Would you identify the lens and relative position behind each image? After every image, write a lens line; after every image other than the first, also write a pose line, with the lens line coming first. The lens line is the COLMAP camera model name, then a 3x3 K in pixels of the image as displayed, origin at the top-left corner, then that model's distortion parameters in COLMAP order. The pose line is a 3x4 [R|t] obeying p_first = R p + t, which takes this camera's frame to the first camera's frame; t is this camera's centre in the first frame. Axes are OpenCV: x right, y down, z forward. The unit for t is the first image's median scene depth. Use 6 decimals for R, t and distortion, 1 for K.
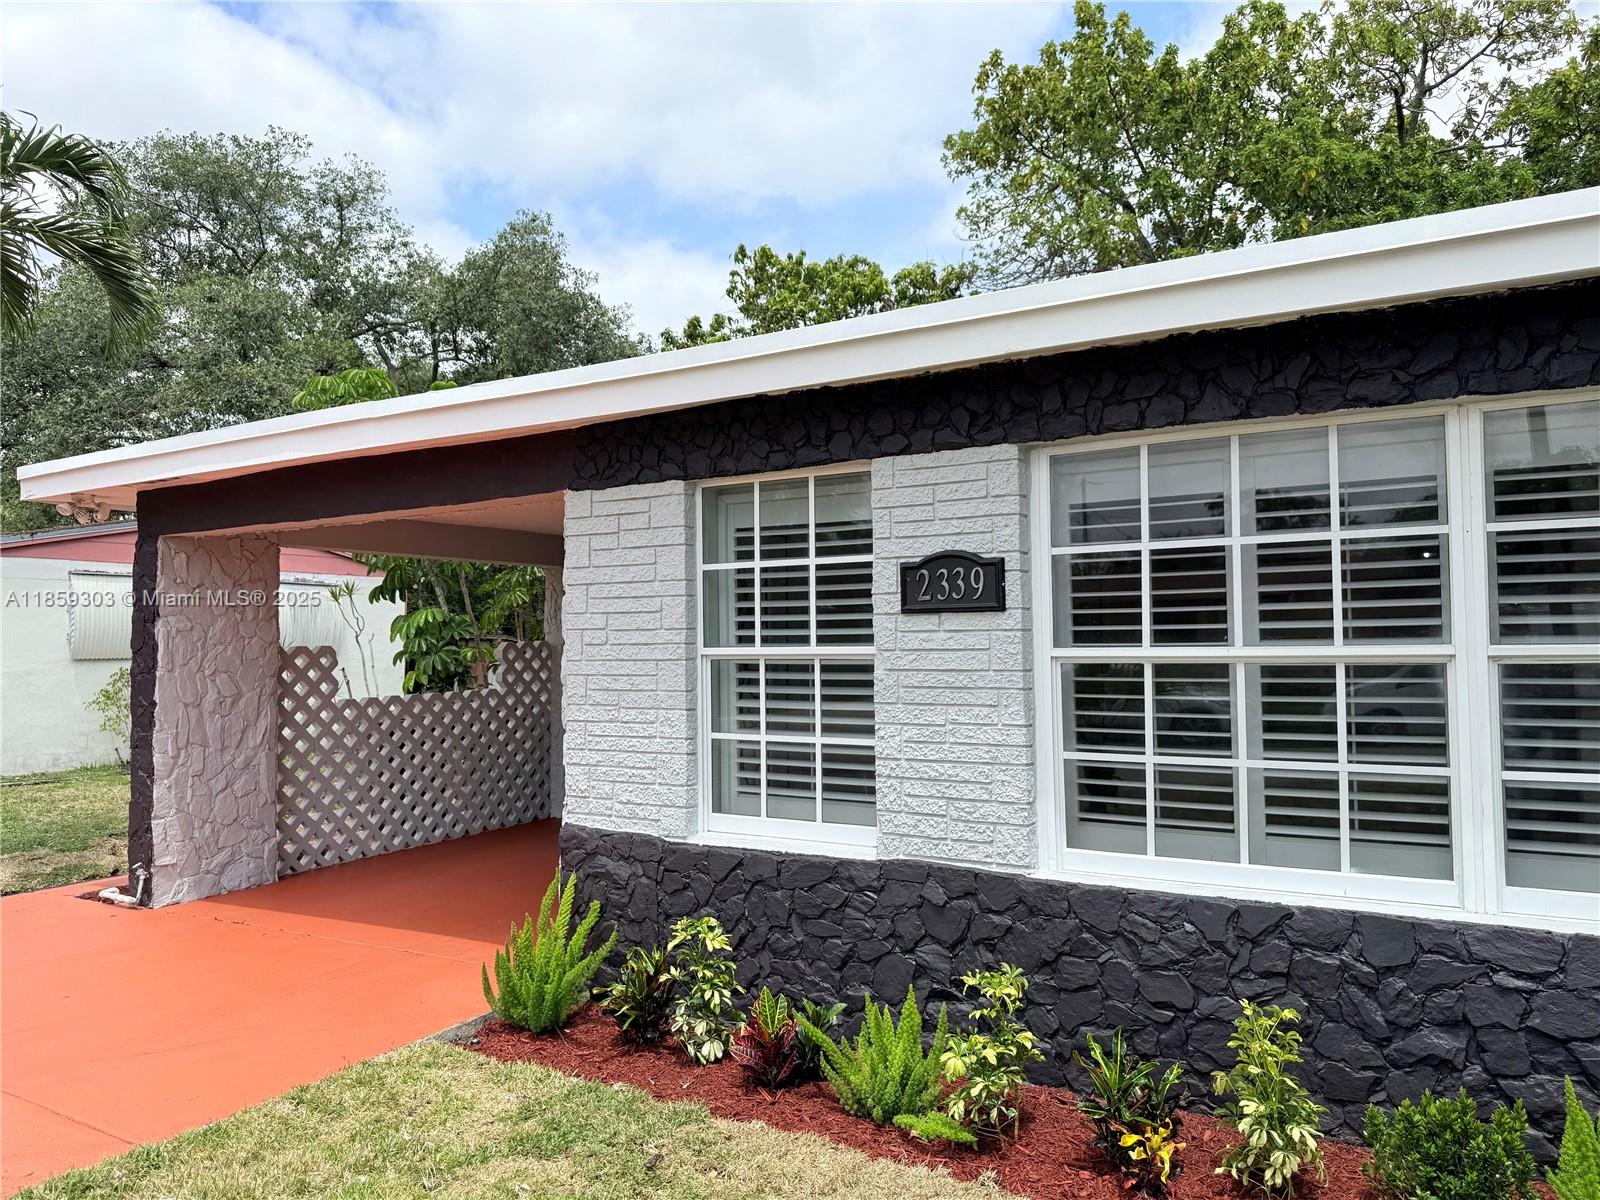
lens RADIAL K [[1119.5, 0, 803.4], [0, 1119.5, 600.0], [0, 0, 1]] dist [0.118081, -0.185916]
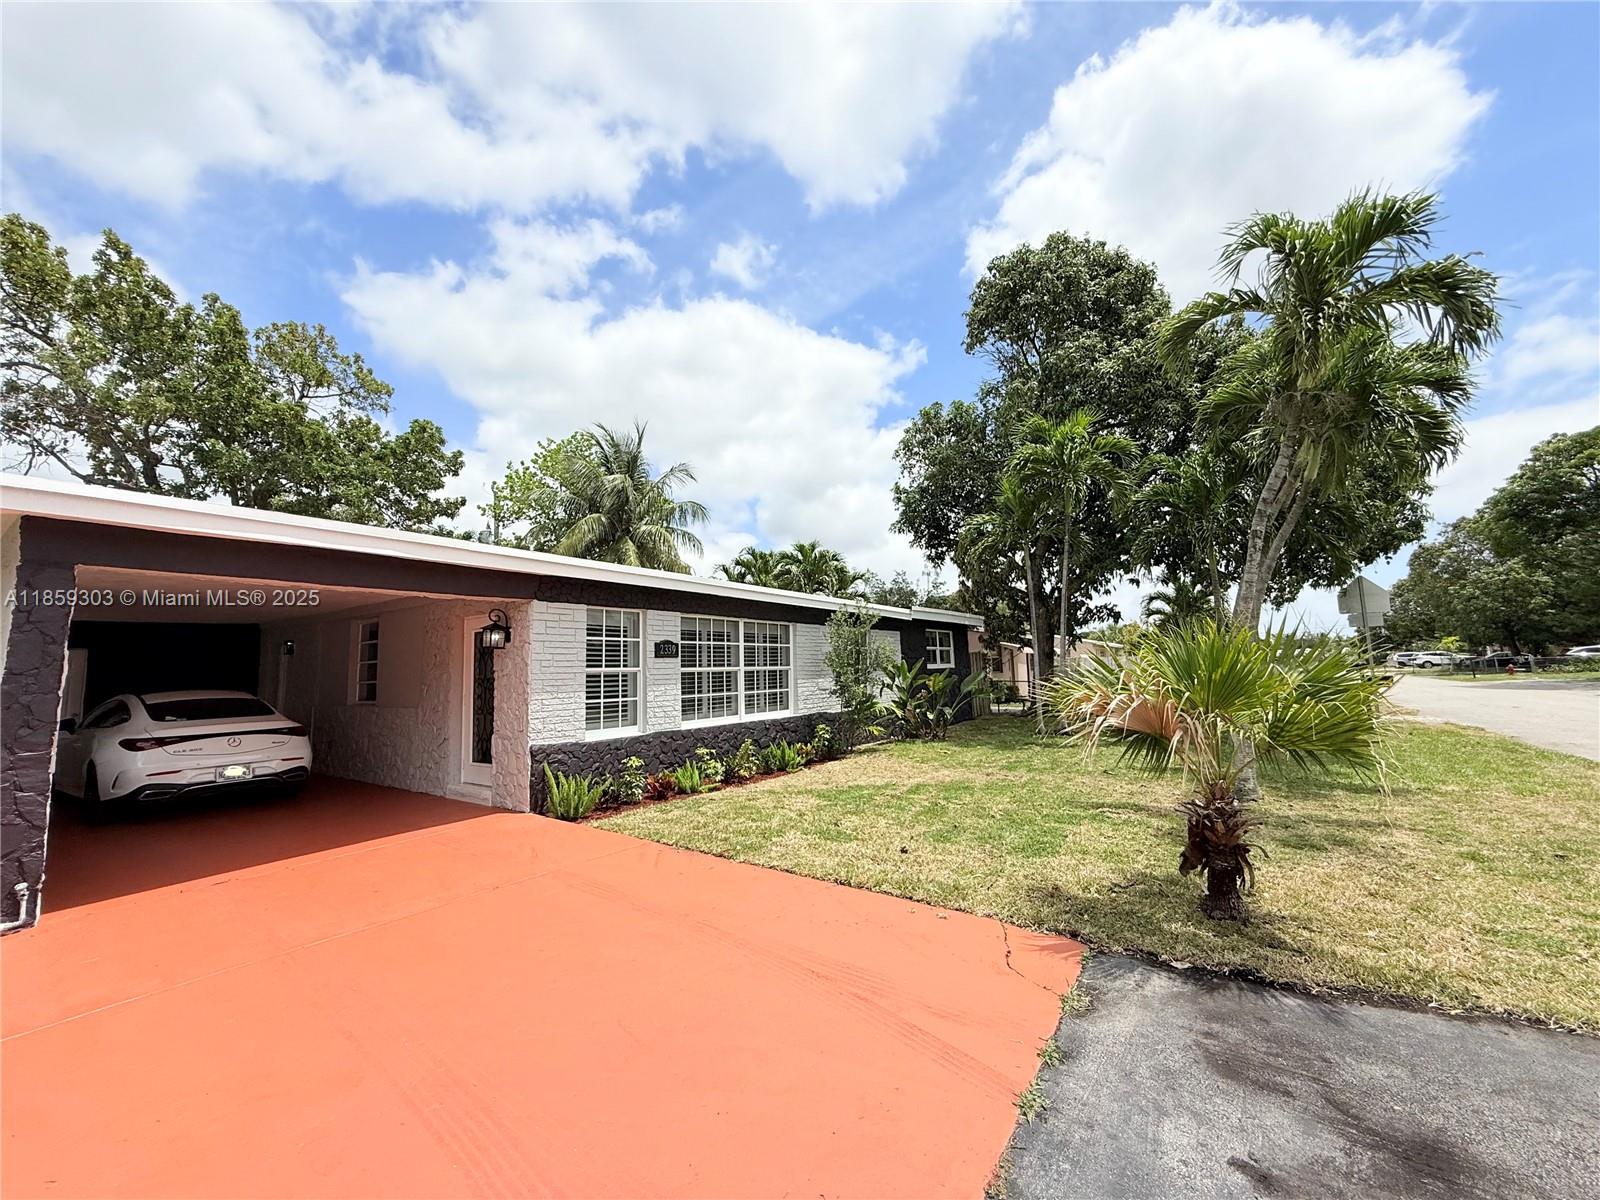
lens RADIAL K [[639.6, 0, 795.9], [0, 639.6, 601.7], [0, 0, 1]] dist [-0.000491, 0.000615]
pose [[0.068696, 0.121907, 0.990161, -1.811721], [-0.008663, 0.992541, -0.121599, 0.075622], [-0.997600, -0.000225, 0.069240, 0.456957]]
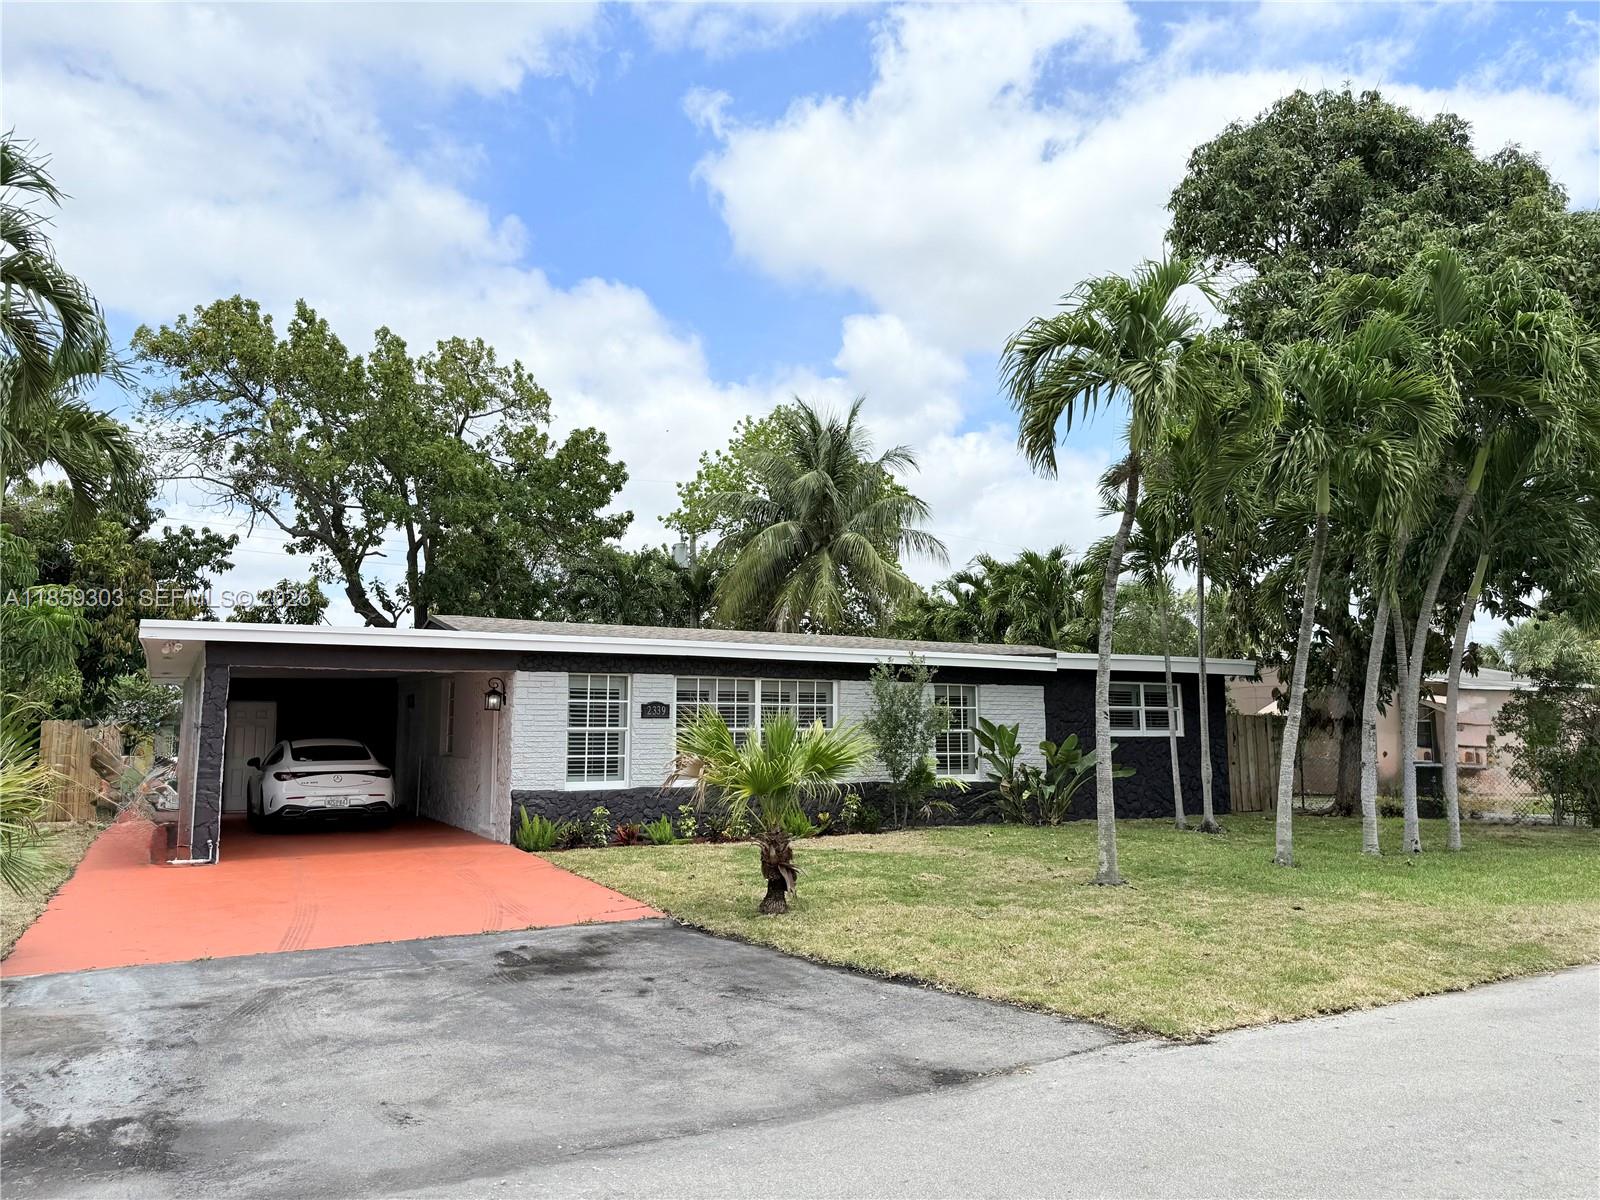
lens RADIAL K [[1119.5, 0, 803.4], [0, 1119.5, 600.0], [0, 0, 1]] dist [0.118081, -0.185916]
pose [[0.495667, 0.117974, 0.860463, -2.831842], [-0.036443, 0.992684, -0.115110, 0.032208], [-0.867748, 0.025698, 0.496340, -1.260963]]
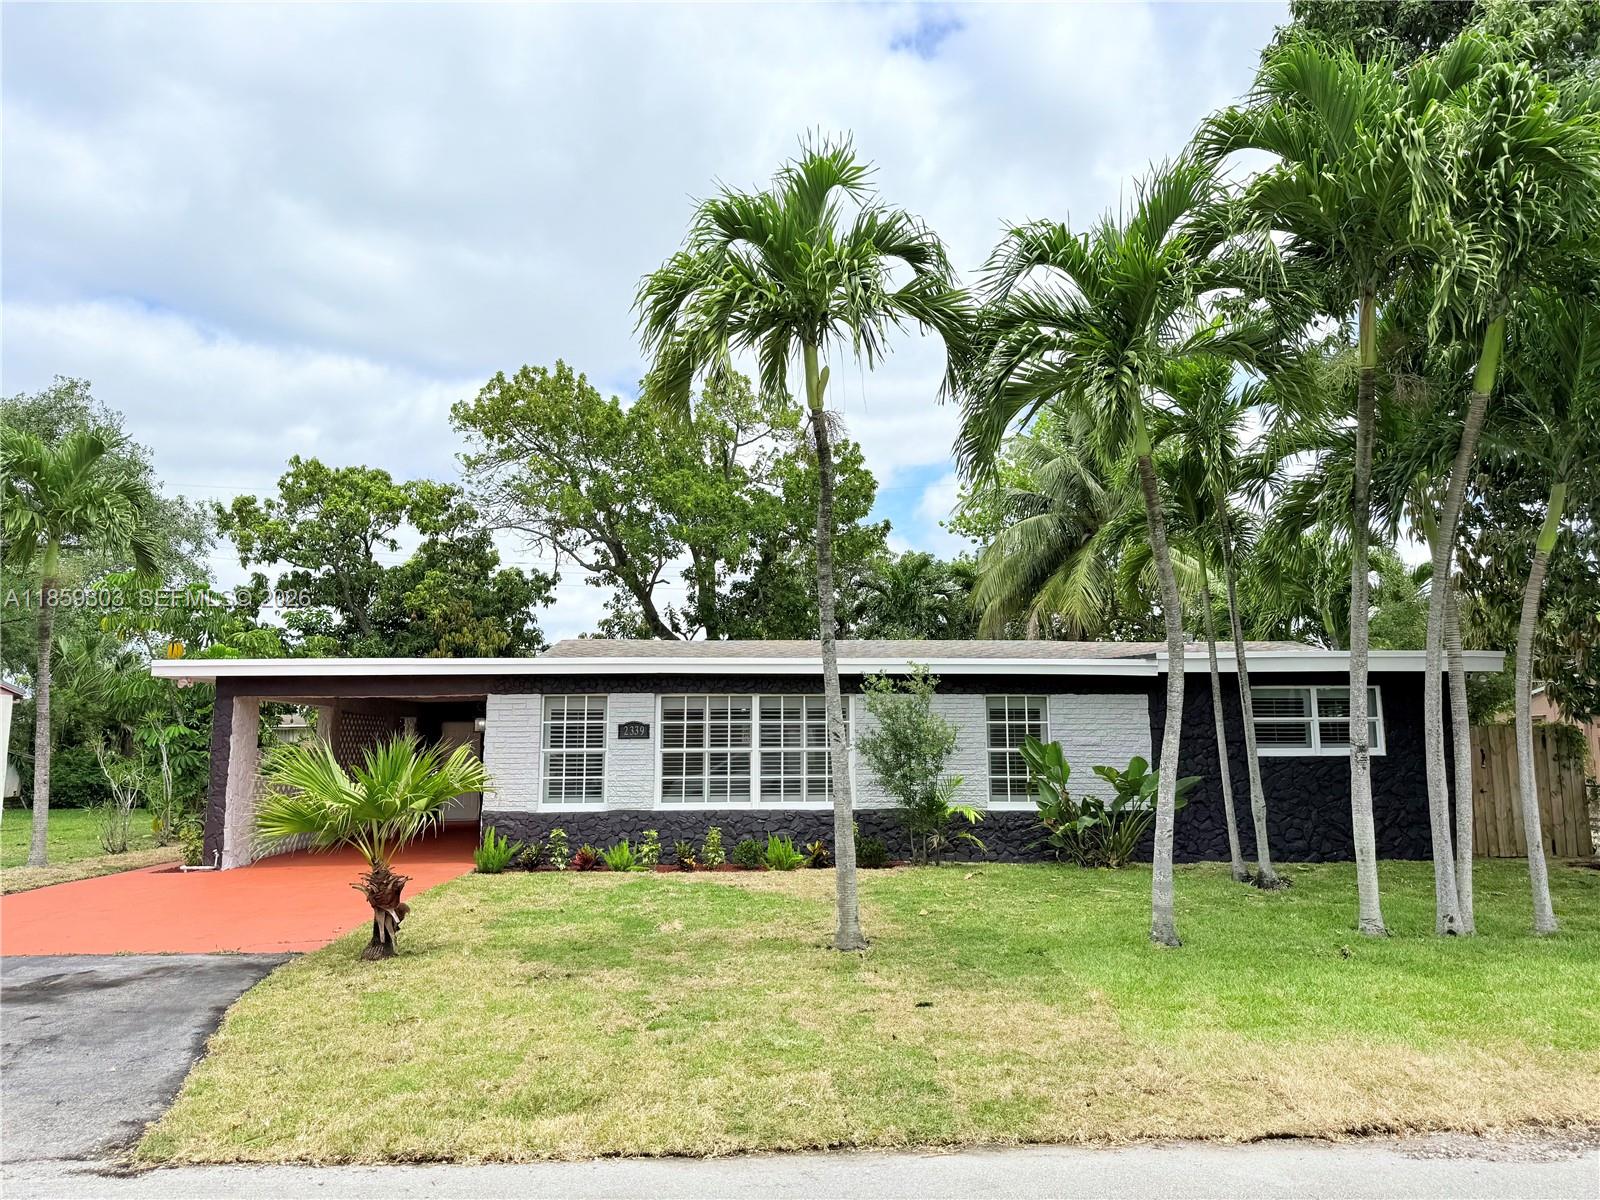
lens RADIAL K [[1119.5, 0, 803.4], [0, 1119.5, 600.0], [0, 0, 1]] dist [0.118081, -0.185916]
pose [[0.835187, 0.081230, 0.543933, -1.393601], [-0.027057, 0.993903, -0.106883, -0.059886], [-0.549299, 0.074550, 0.832293, -2.305743]]
